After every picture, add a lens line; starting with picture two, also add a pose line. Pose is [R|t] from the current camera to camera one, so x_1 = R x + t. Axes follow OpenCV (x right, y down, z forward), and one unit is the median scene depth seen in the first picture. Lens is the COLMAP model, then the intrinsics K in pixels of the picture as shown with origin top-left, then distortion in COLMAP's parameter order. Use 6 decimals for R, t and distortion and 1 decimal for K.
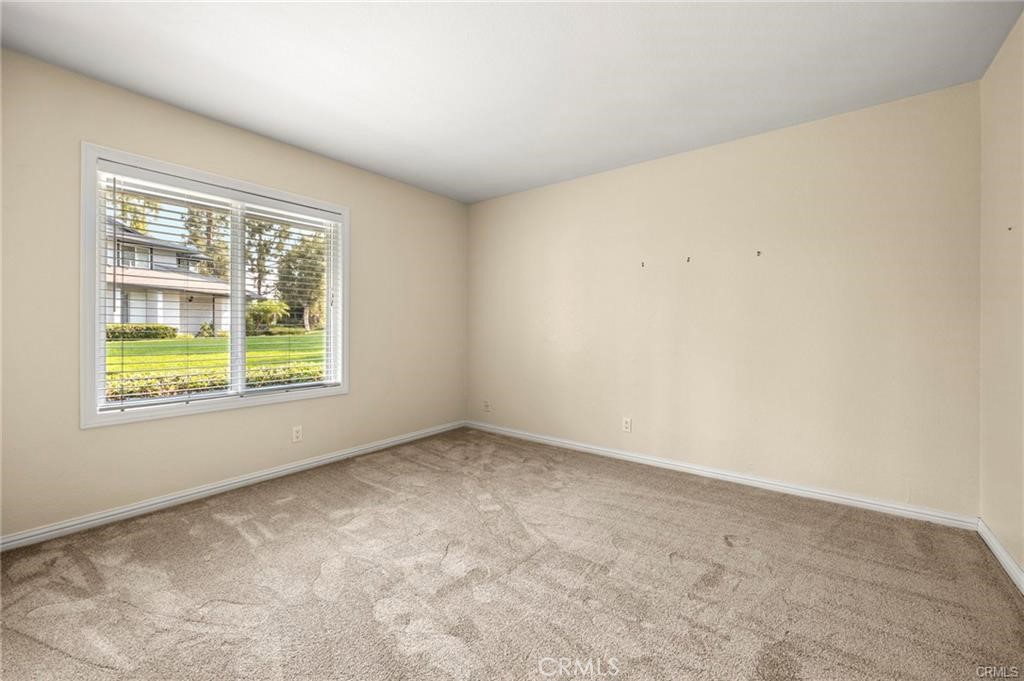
lens RADIAL K [[404.8, 0, 512.8], [0, 404.8, 337.8], [0, 0, 1]] dist [-0.015000, -0.000597]
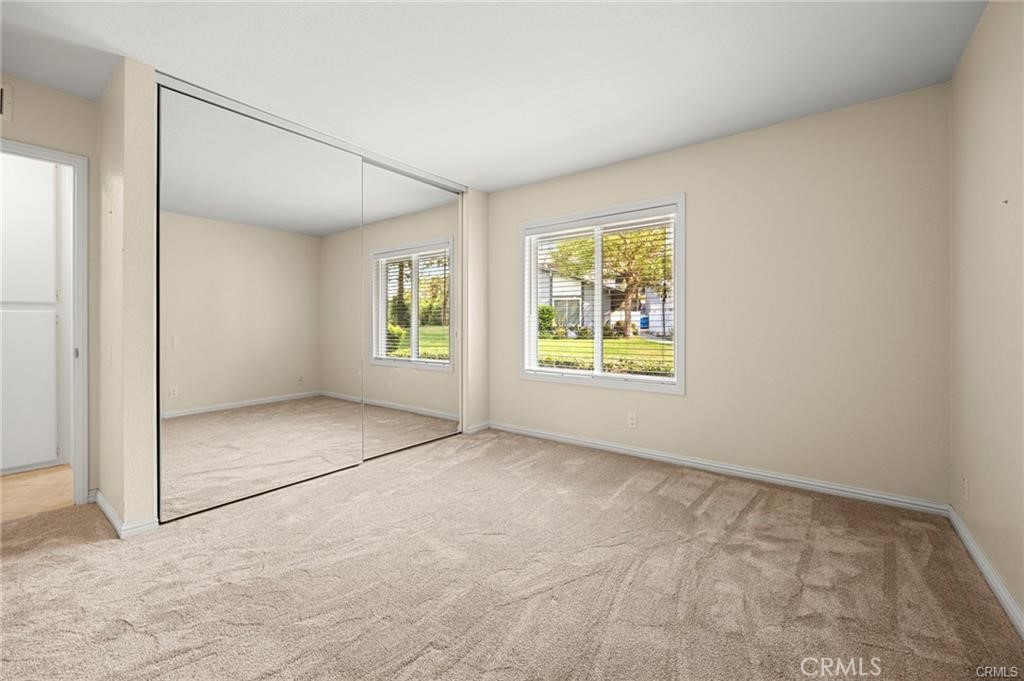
lens RADIAL K [[404.8, 0, 501.0], [0, 404.8, 328.1], [0, 0, 1]] dist [-0.015000, -0.000597]
pose [[-0.007389, 0.004291, -0.999963, 0.583960], [-0.025079, 0.999675, 0.004475, -0.008983], [0.999658, 0.025111, -0.007279, 0.669784]]
